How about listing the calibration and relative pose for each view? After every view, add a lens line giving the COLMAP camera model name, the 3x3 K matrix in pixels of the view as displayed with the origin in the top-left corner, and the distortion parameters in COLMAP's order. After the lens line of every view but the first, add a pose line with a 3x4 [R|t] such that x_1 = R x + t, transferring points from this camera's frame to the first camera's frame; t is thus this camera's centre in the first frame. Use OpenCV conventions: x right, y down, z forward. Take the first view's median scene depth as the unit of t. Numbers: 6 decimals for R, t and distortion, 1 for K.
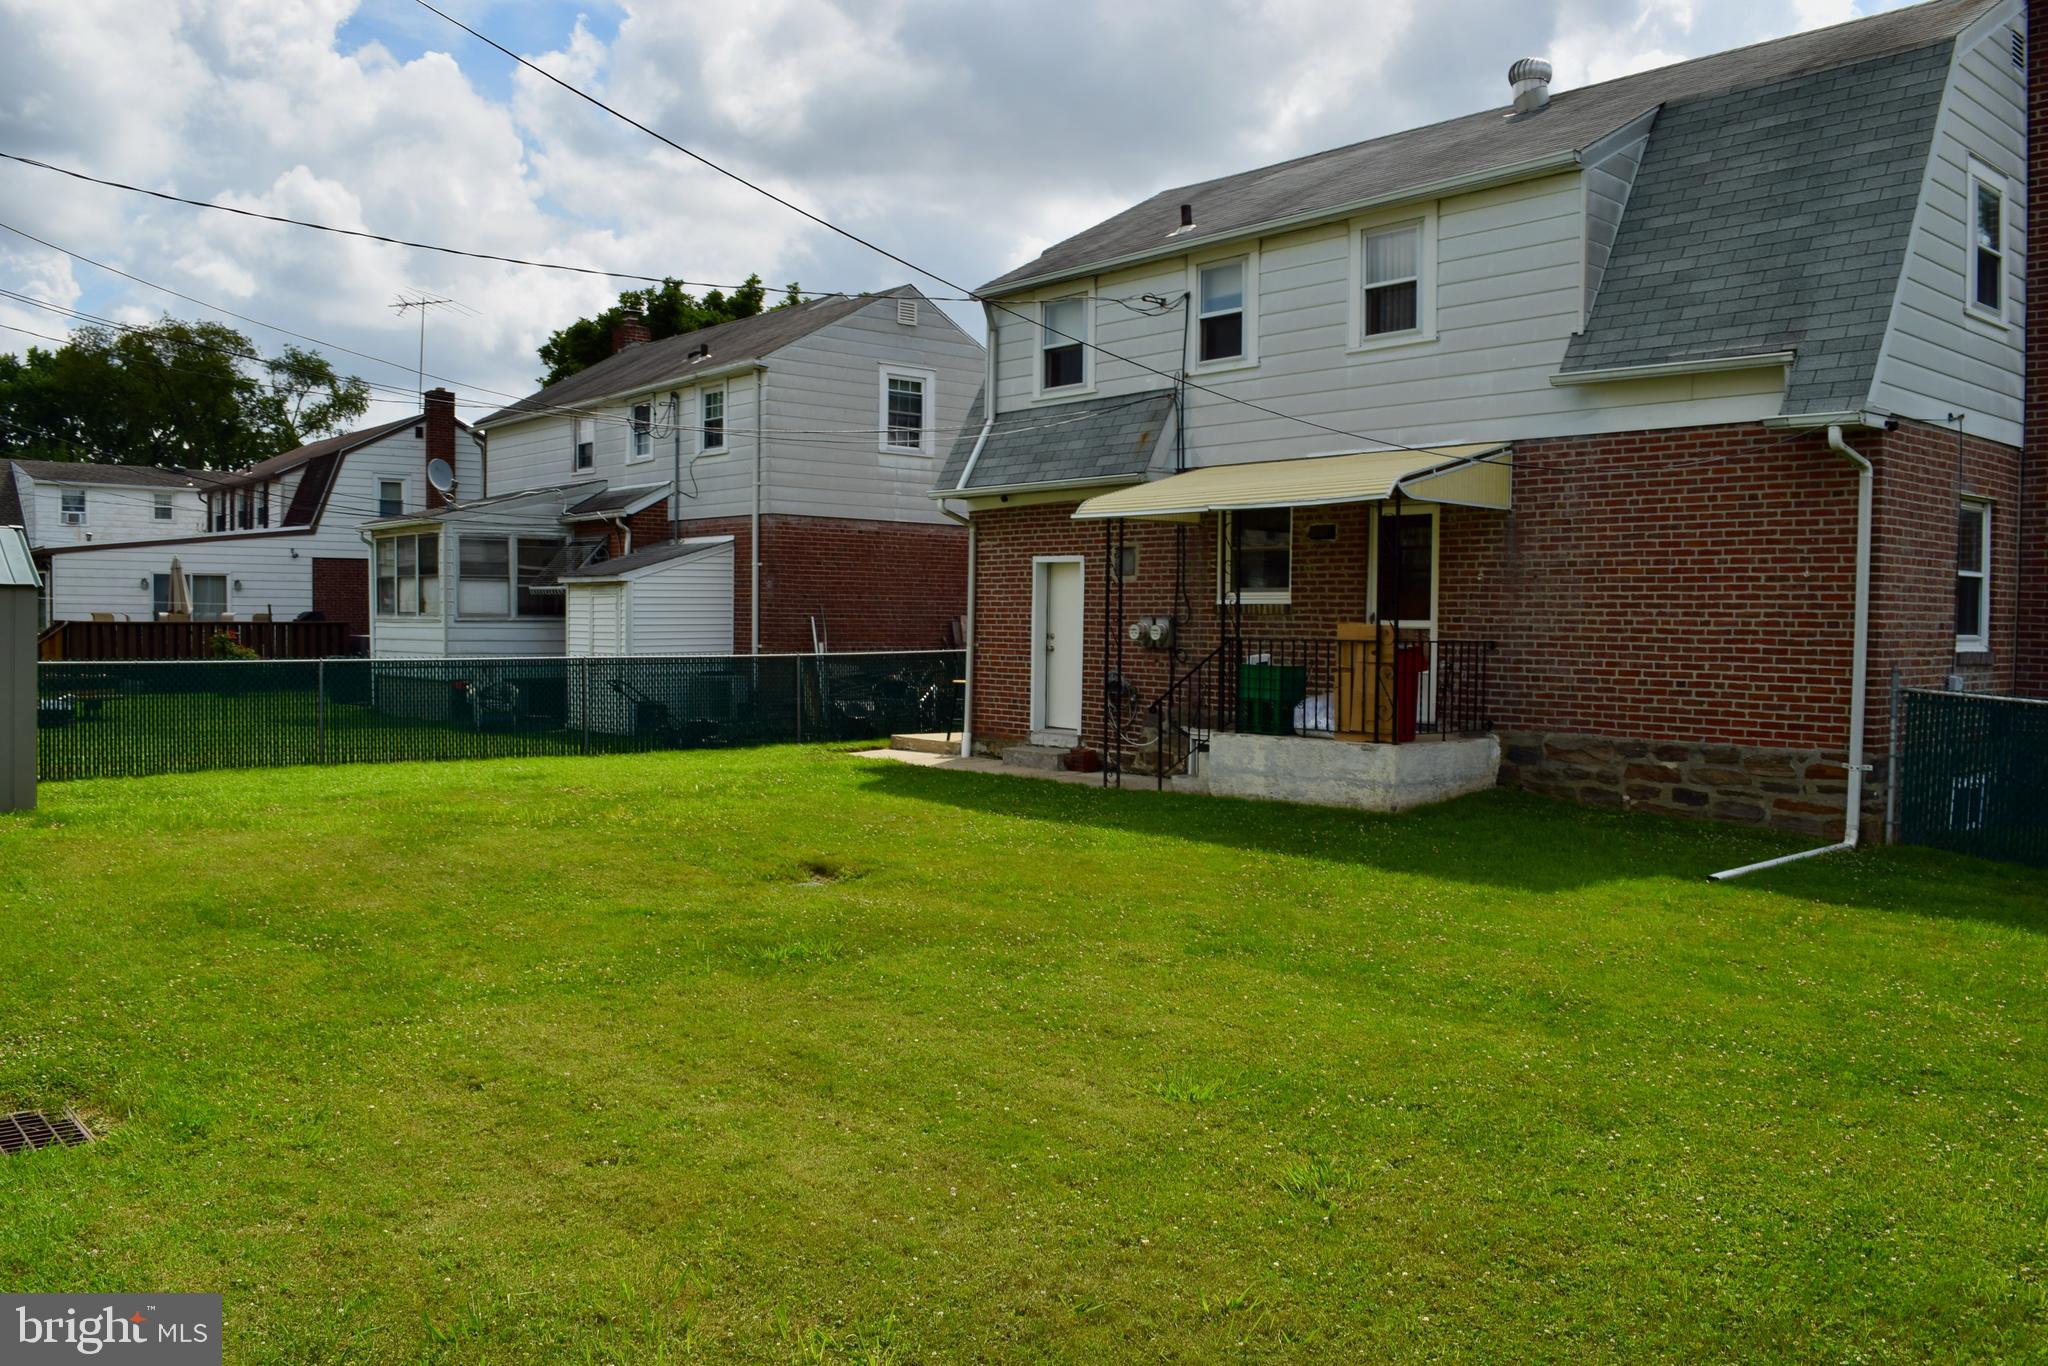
lens RADIAL K [[1618.4, 0, 1025.4], [0, 1618.4, 687.4], [0, 0, 1]] dist [-0.087519, 0.016011]
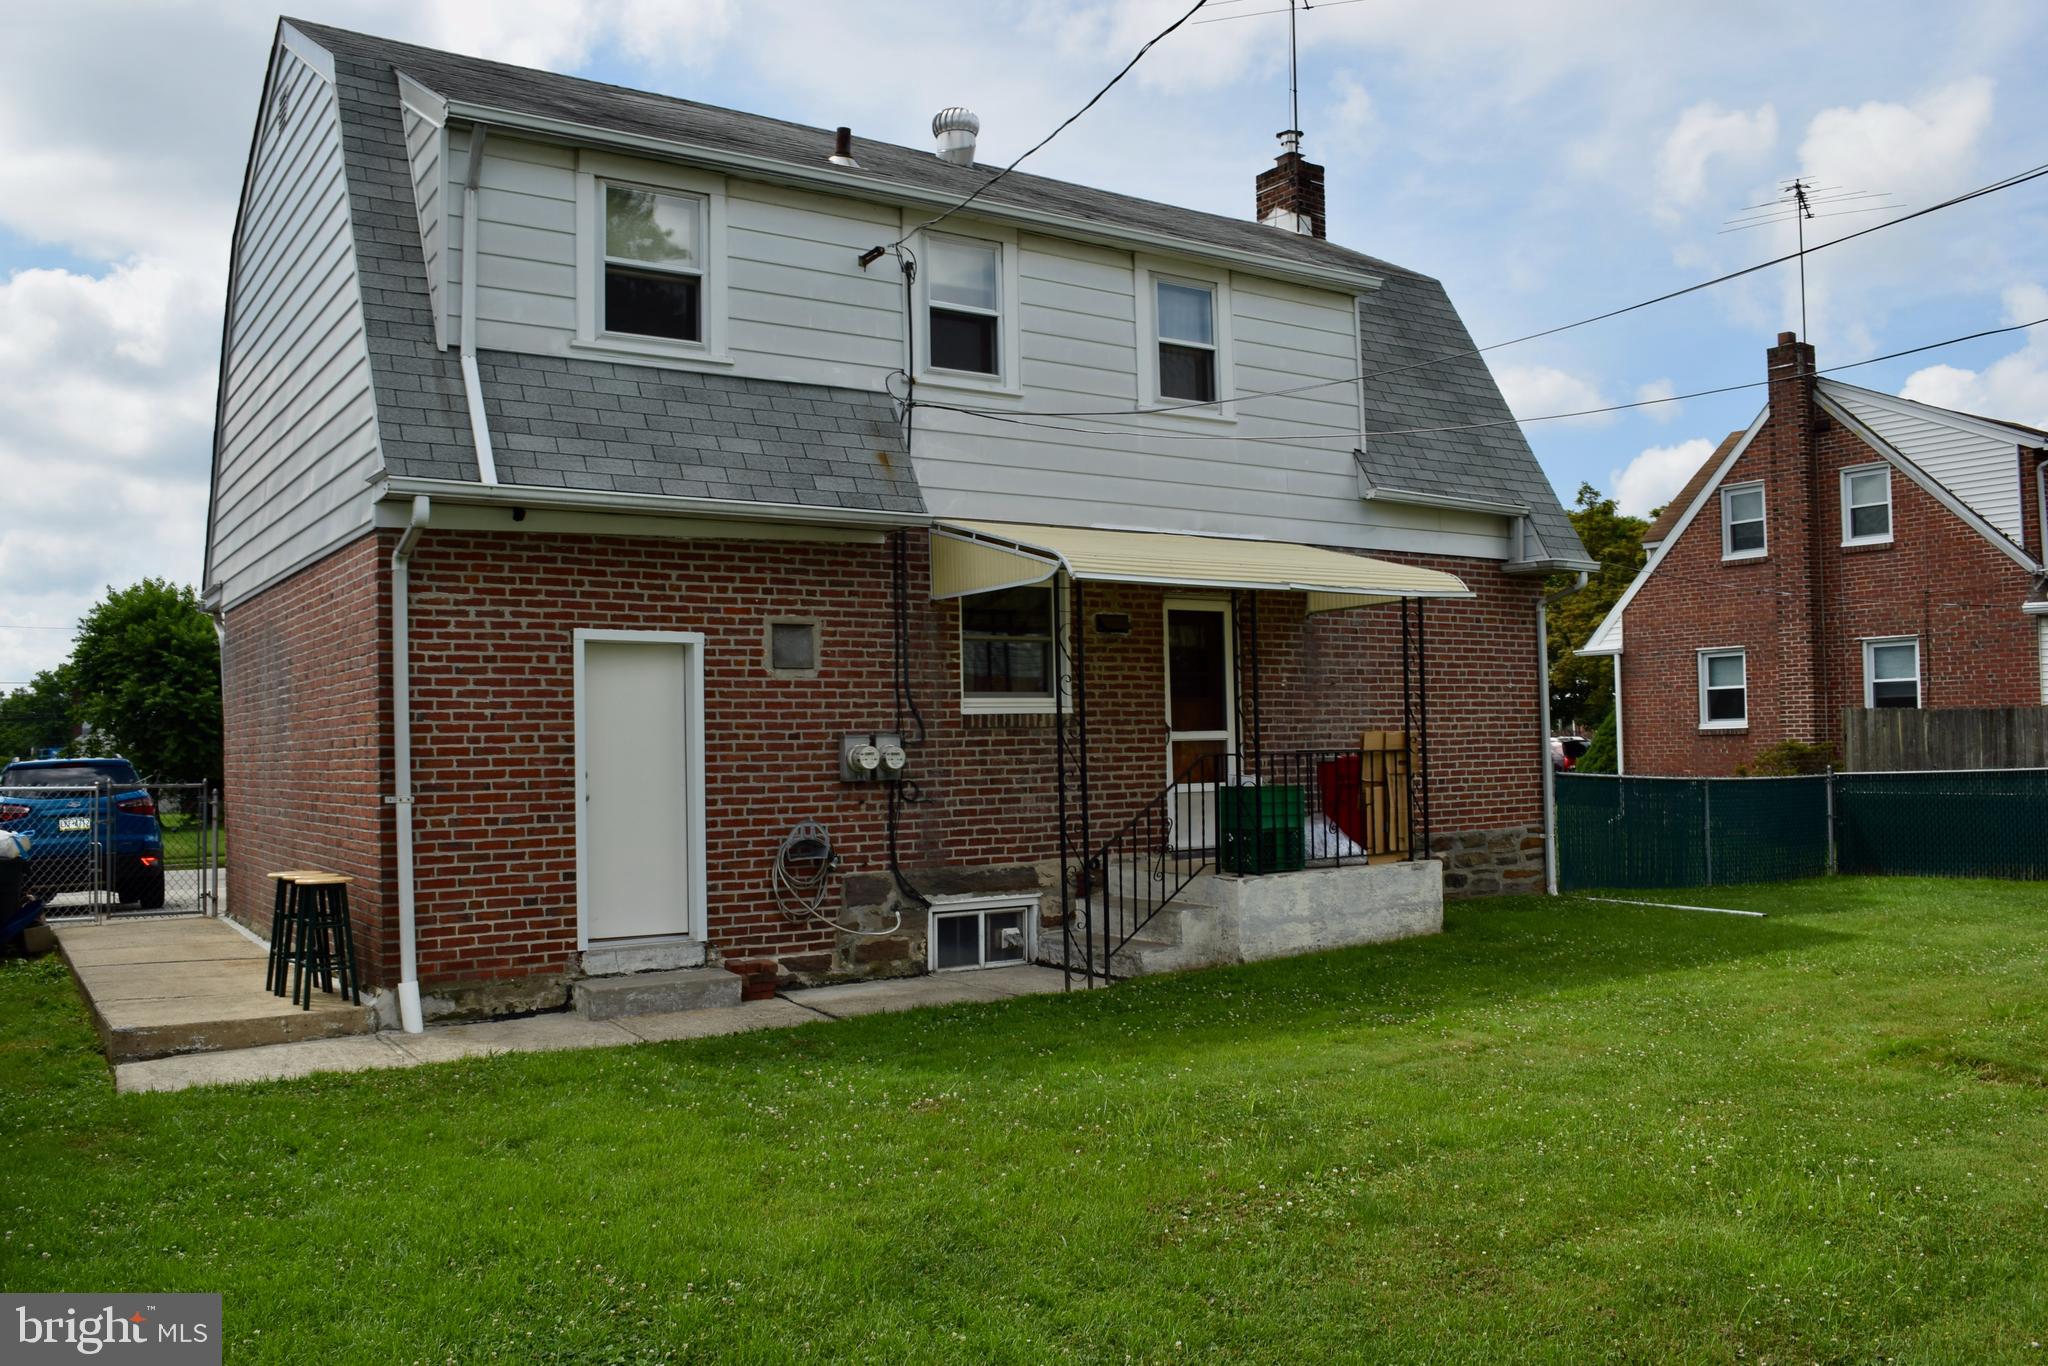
lens RADIAL K [[1618.4, 0, 1023.7], [0, 1618.4, 682.7], [0, 0, 1]] dist [-0.087519, 0.016011]
pose [[0.115174, 0.026252, 0.992998, -0.674327], [0.062213, 0.997498, -0.033587, -0.046504], [-0.991395, 0.065646, 0.113252, 1.041734]]
